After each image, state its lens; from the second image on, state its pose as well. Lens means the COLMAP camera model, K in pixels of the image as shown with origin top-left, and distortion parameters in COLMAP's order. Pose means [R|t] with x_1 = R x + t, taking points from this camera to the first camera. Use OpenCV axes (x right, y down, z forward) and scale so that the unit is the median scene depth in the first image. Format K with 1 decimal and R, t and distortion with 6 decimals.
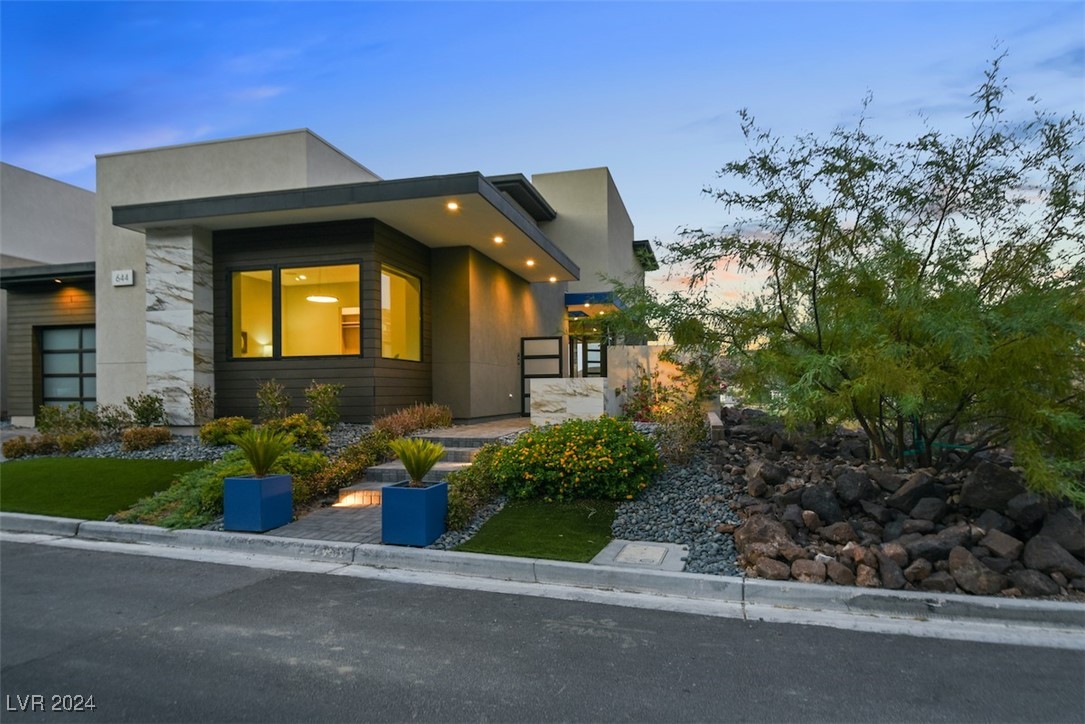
lens RADIAL K [[628.8, 0, 542.5], [0, 628.8, 362.0], [0, 0, 1]] dist [0.003788, -0.017285]
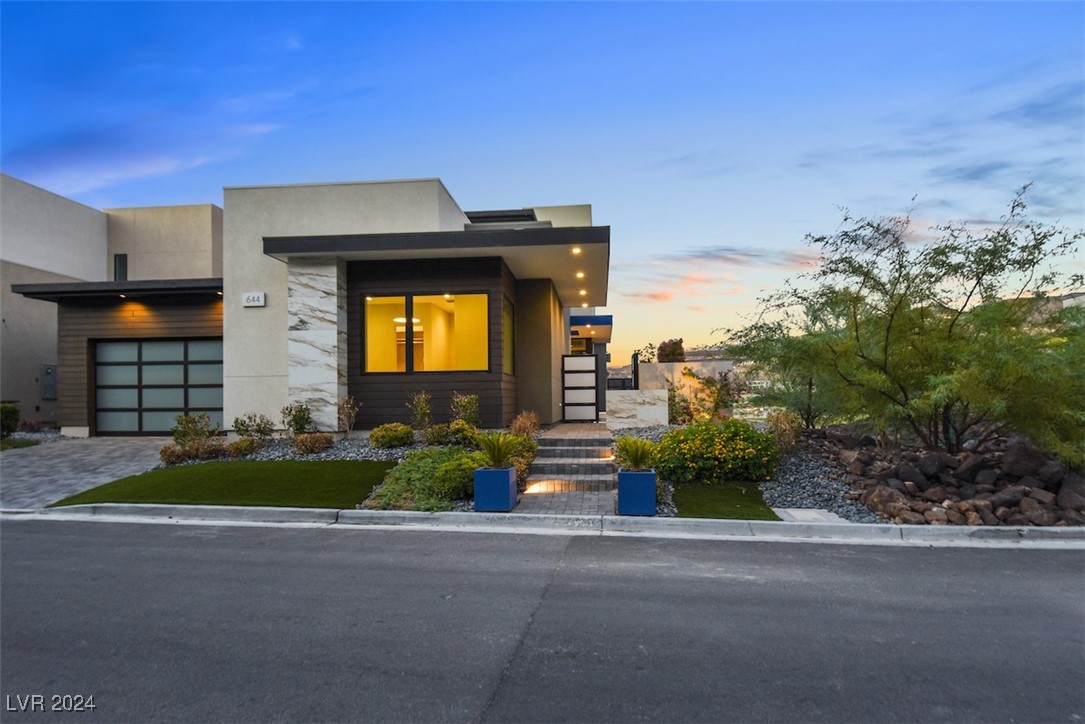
lens RADIAL K [[600.7, 0, 542.5], [0, 600.7, 362.0], [0, 0, 1]] dist [0.001812, -0.015138]
pose [[0.987040, 0.008135, 0.160267, -0.361242], [-0.005143, 0.999805, -0.019079, -0.006327], [-0.160391, 0.018007, 0.986889, -0.138238]]
